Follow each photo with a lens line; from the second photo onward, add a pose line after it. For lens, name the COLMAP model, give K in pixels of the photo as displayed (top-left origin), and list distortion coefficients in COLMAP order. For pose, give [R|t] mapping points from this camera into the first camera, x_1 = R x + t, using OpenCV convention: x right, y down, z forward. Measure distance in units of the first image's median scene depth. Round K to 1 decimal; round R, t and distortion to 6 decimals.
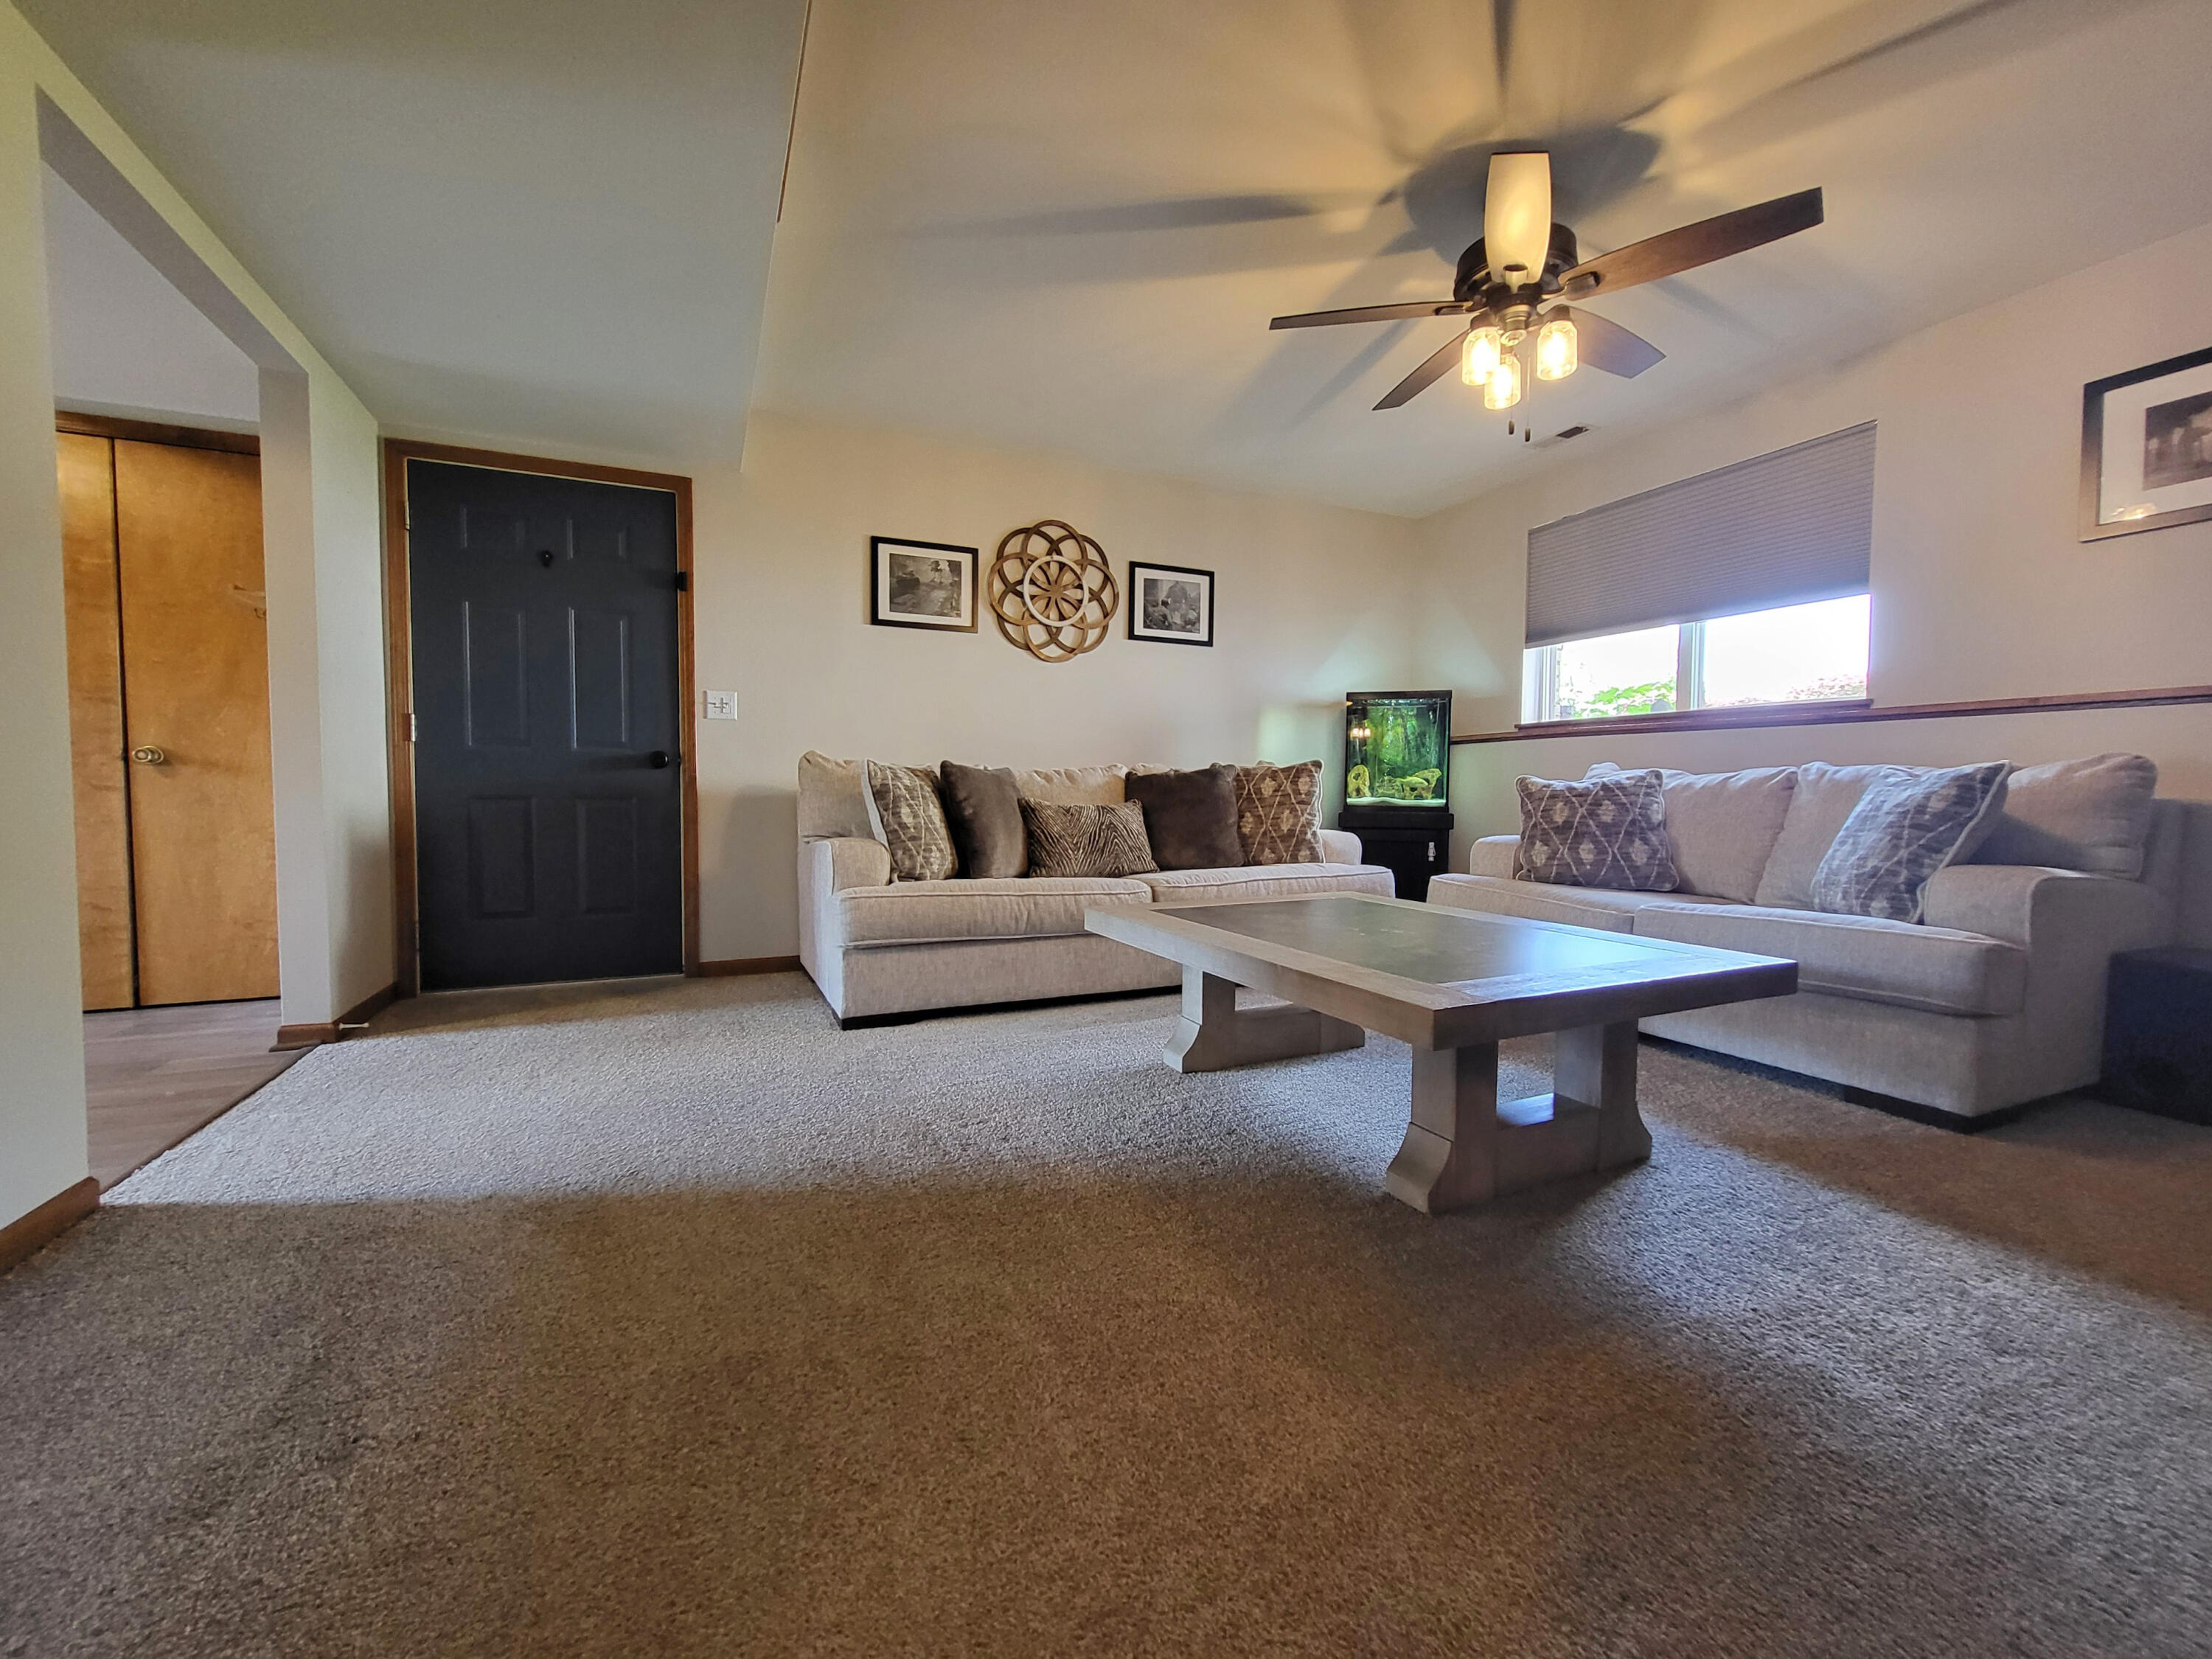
lens RADIAL K [[875.5, 0, 1087.0], [0, 875.5, 837.7], [0, 0, 1]] dist [0.003844, -0.000463]
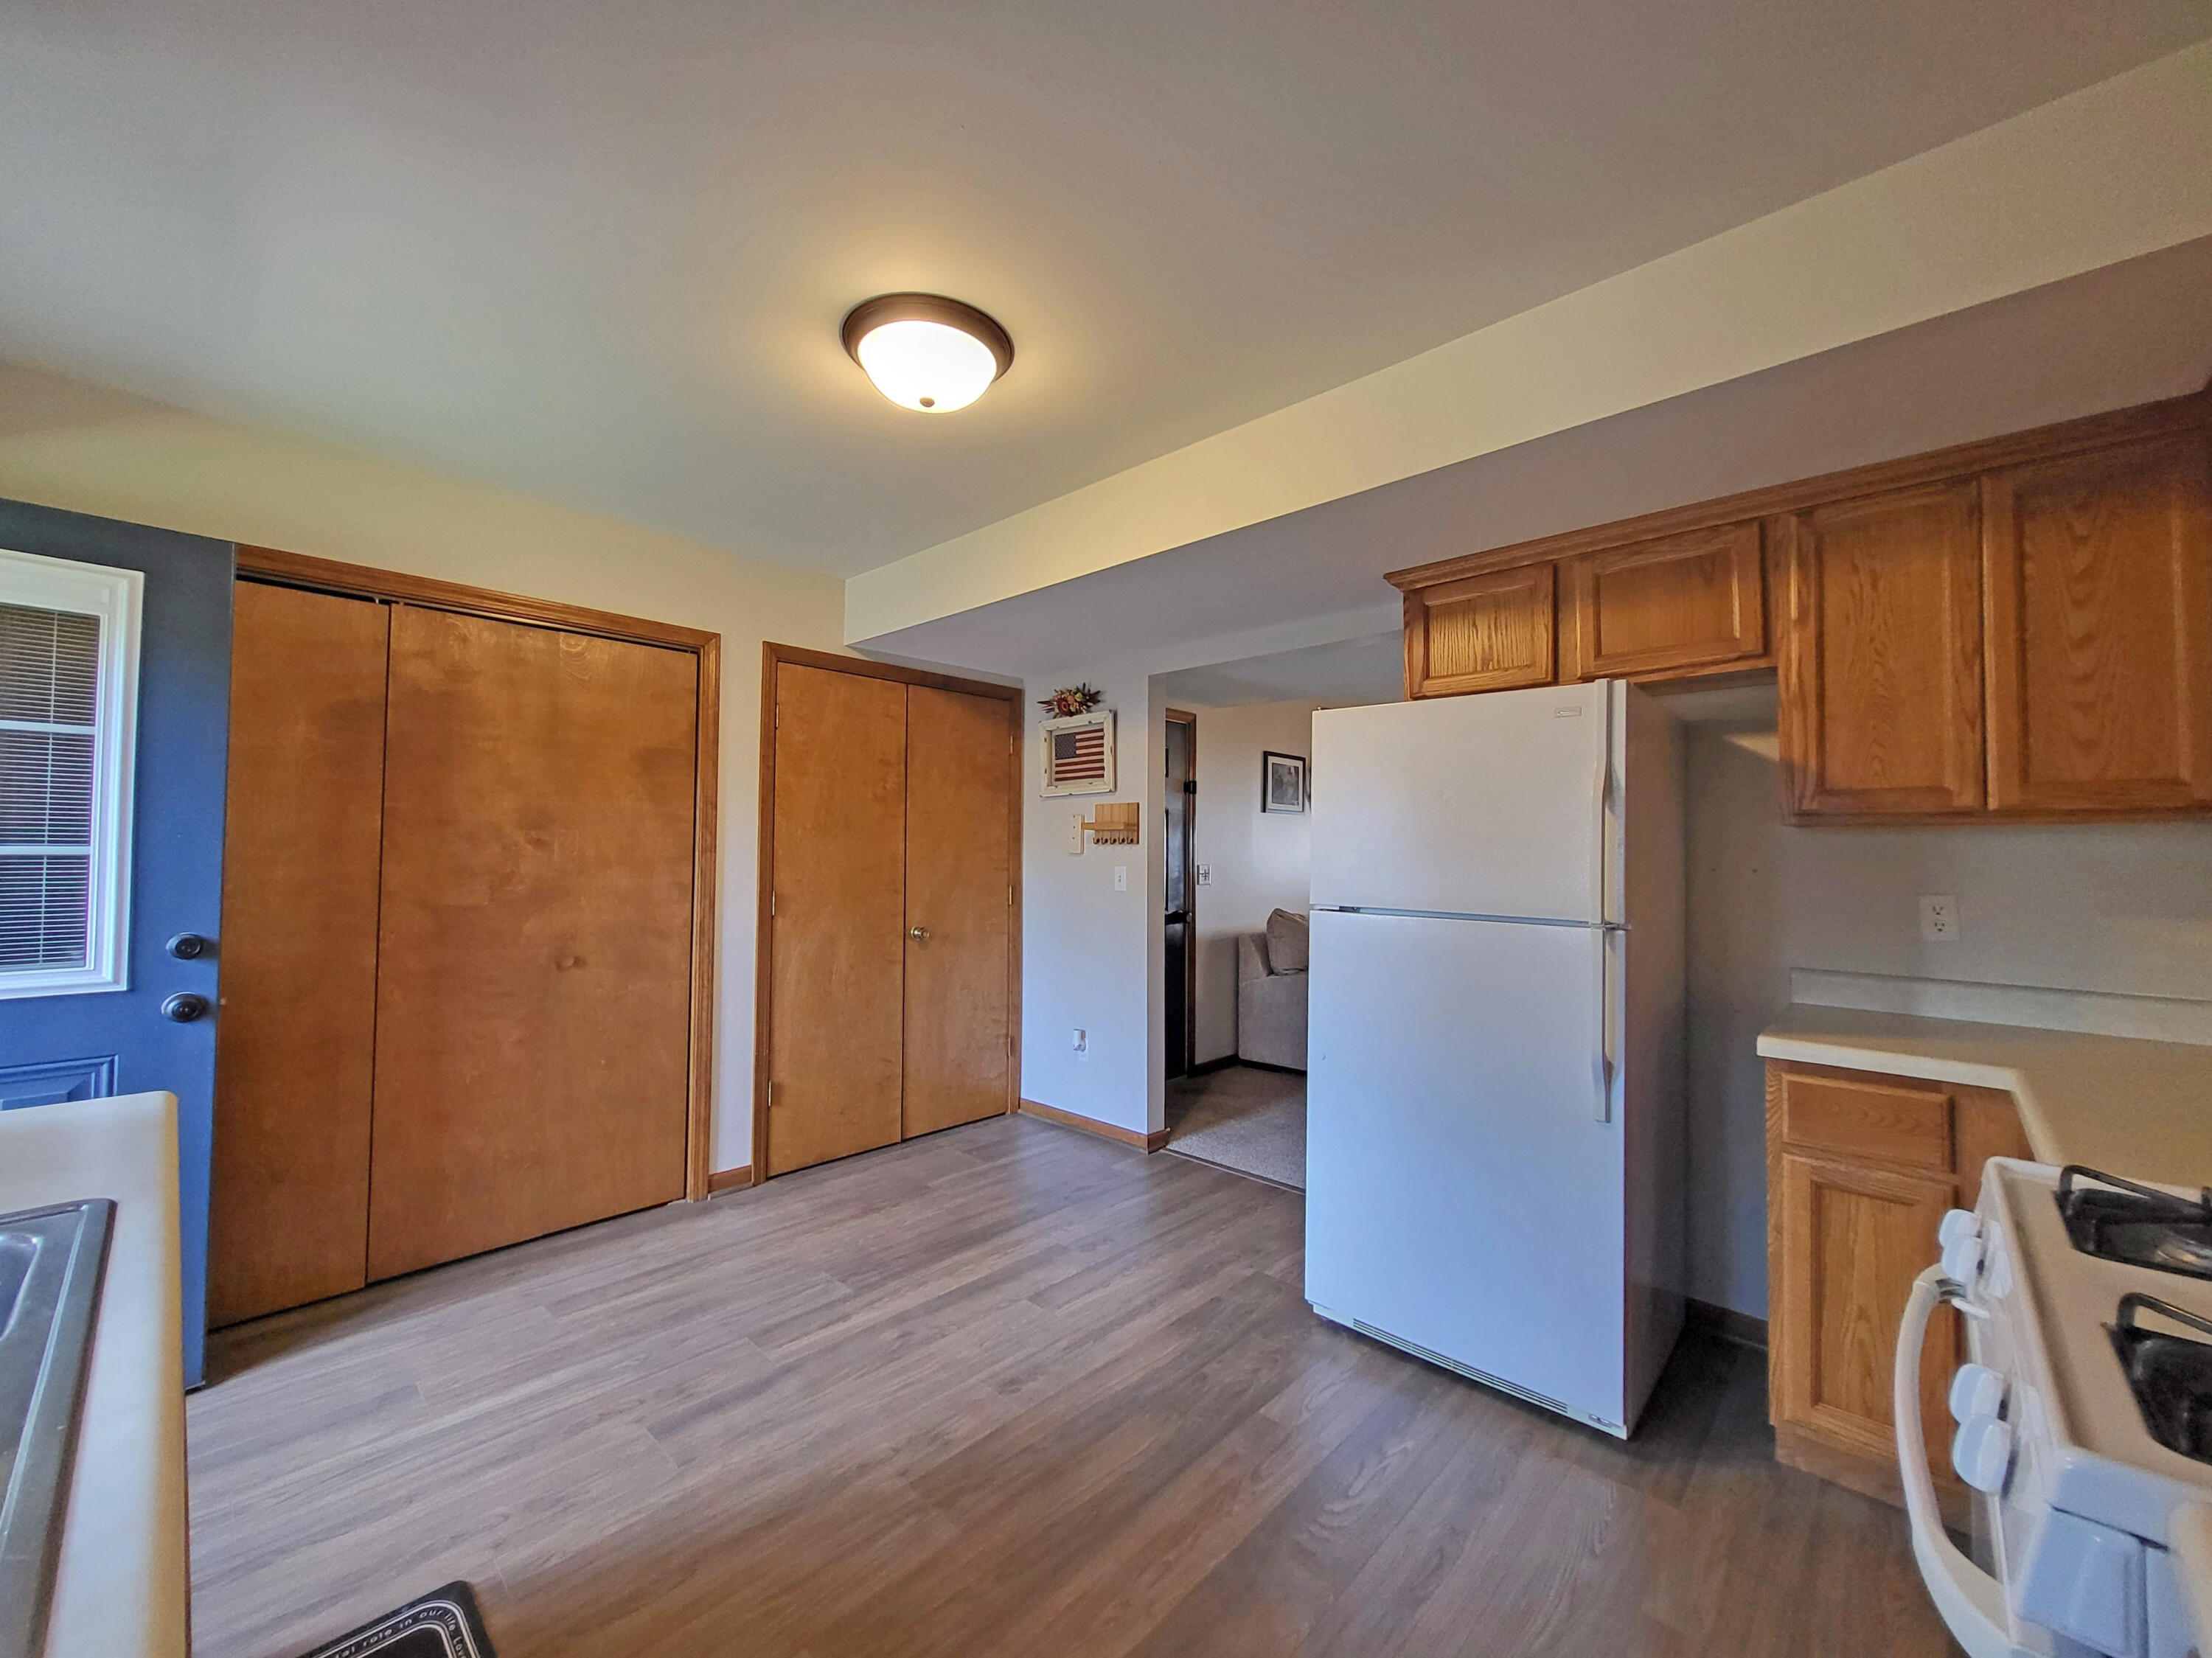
lens RADIAL K [[875.4, 0, 1082.3], [0, 875.4, 832.9], [0, 0, 1]] dist [0.003844, -0.000463]
pose [[0.928618, 0.010424, 0.370892, -0.972257], [0.018610, 0.997039, -0.074617, -0.102476], [-0.370571, 0.076193, 0.925674, -0.184774]]
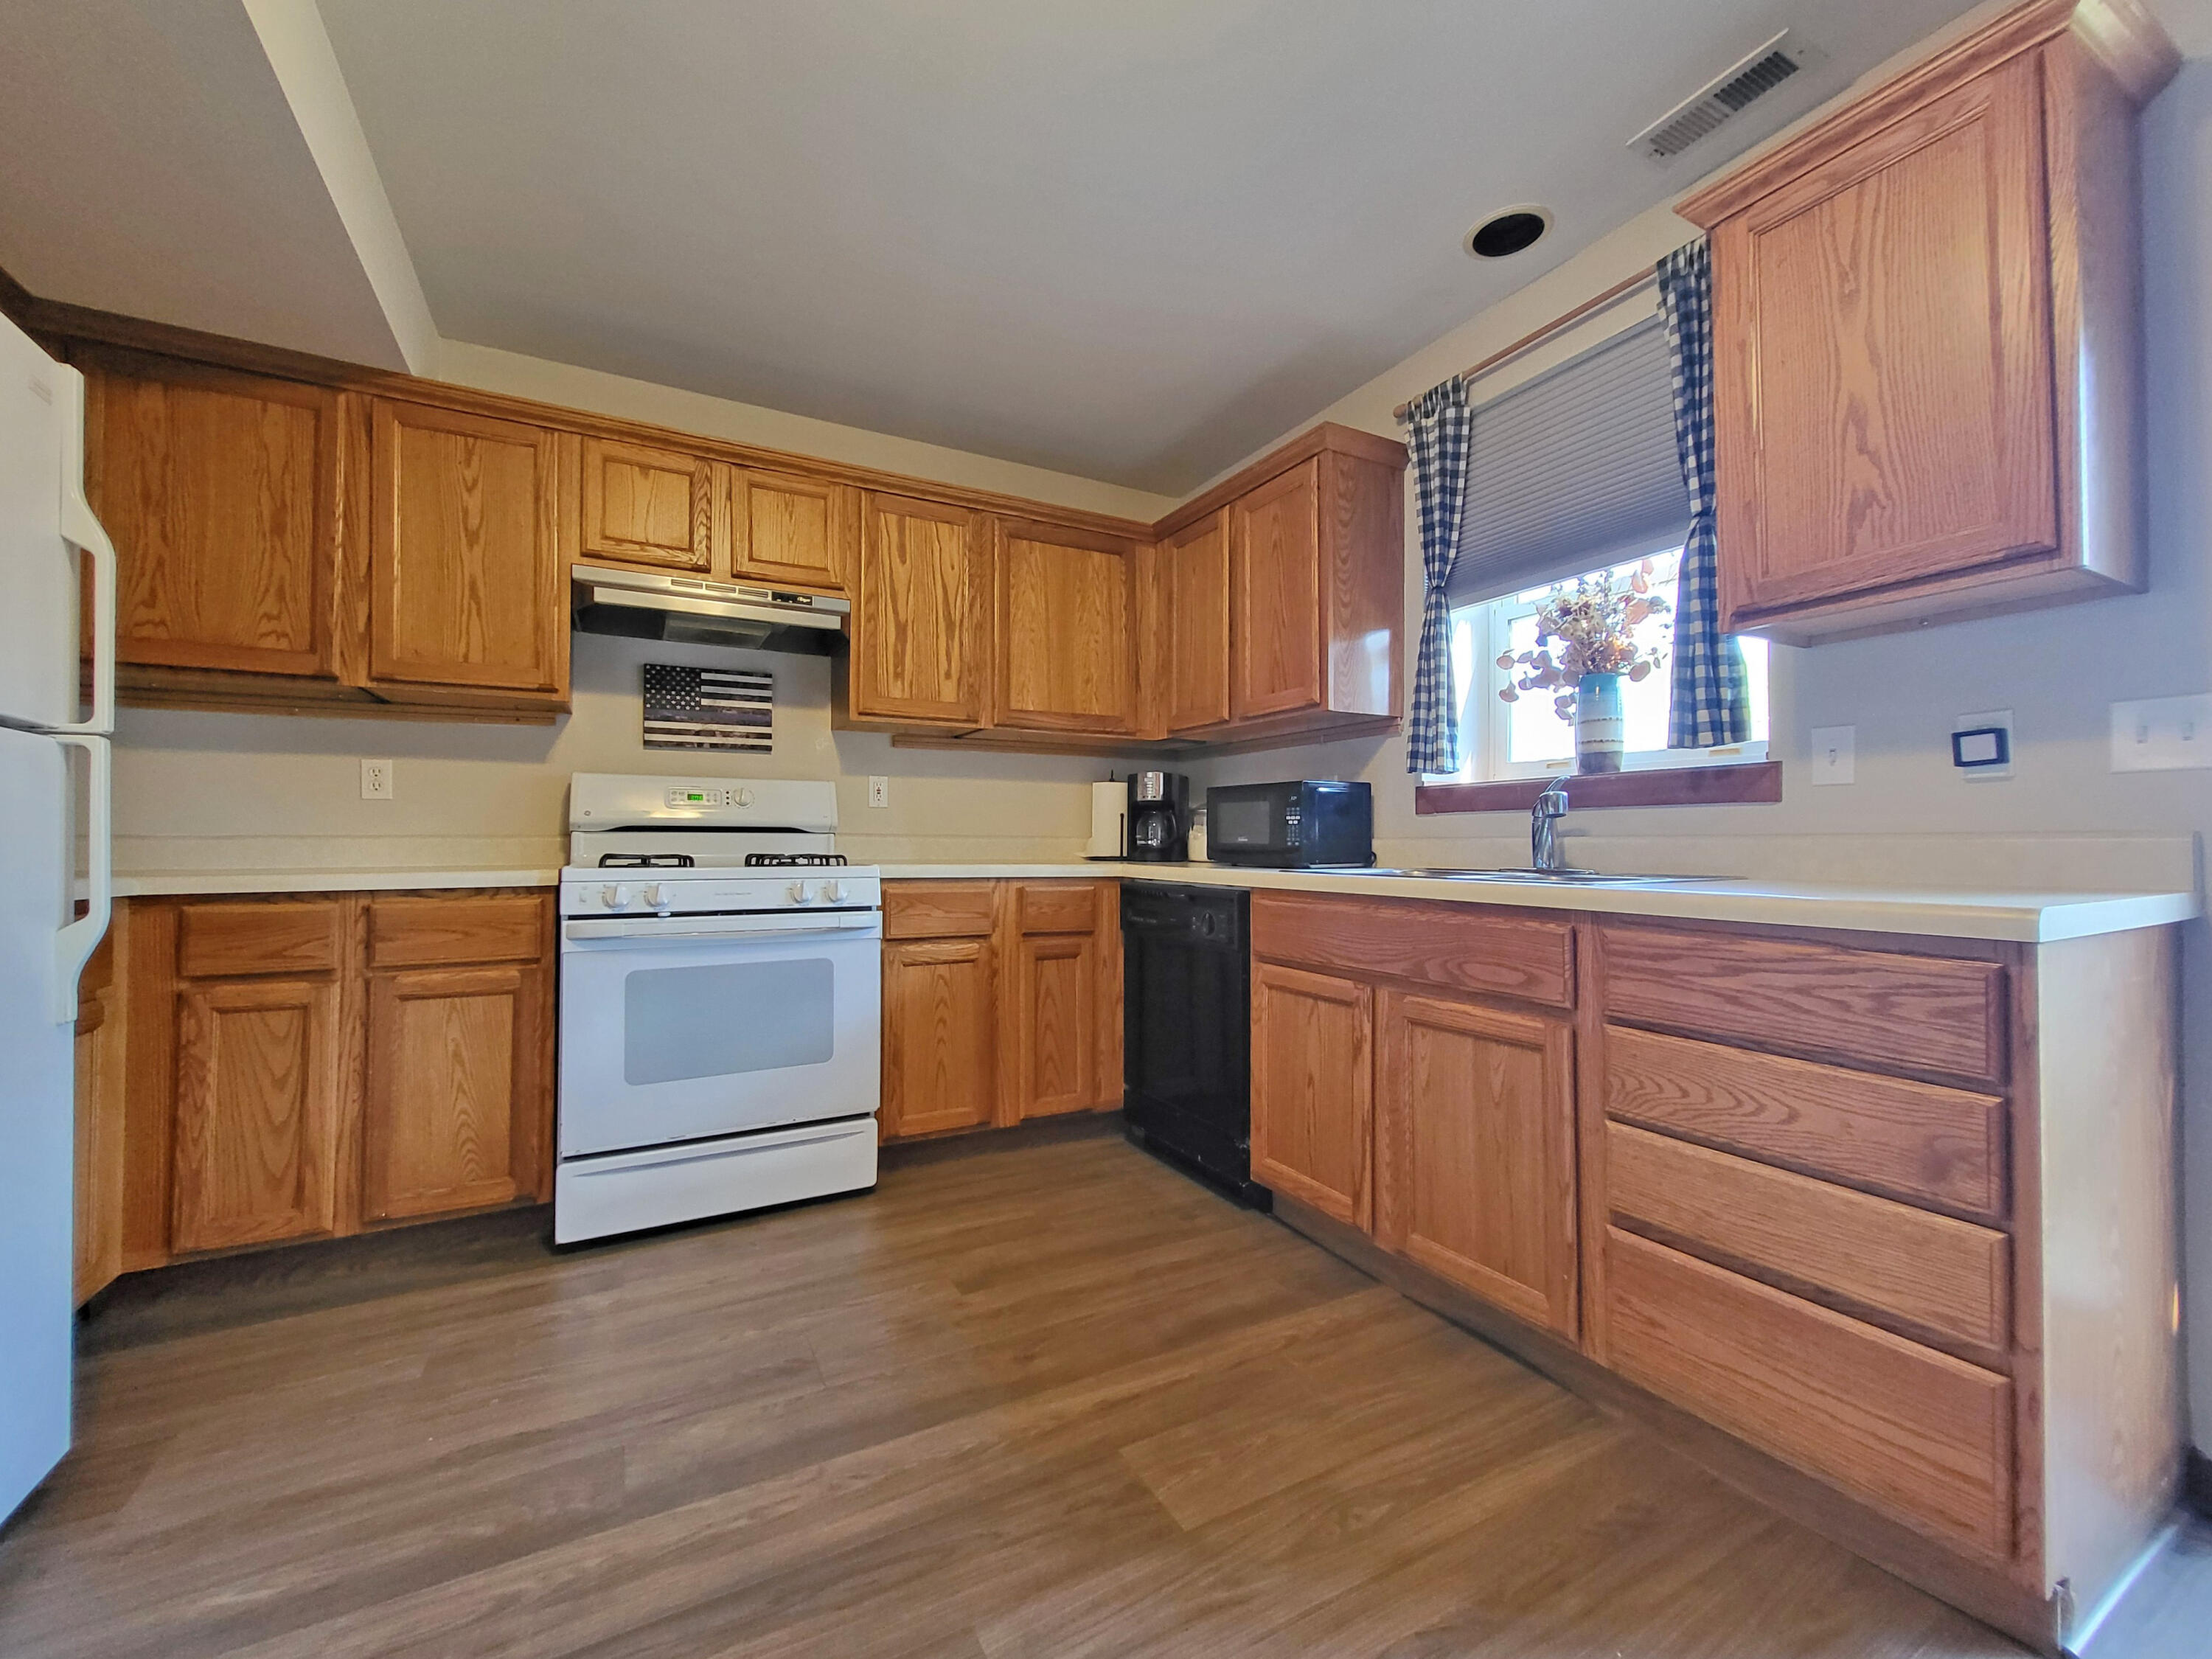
lens RADIAL K [[875.5, 0, 1093.6], [0, 875.5, 829.9], [0, 0, 1]] dist [0.003844, -0.000463]
pose [[-0.996868, -0.005452, -0.078893, -0.887594], [-0.008711, 0.999120, 0.041035, -0.065459], [0.078600, 0.041593, -0.996038, 0.469818]]
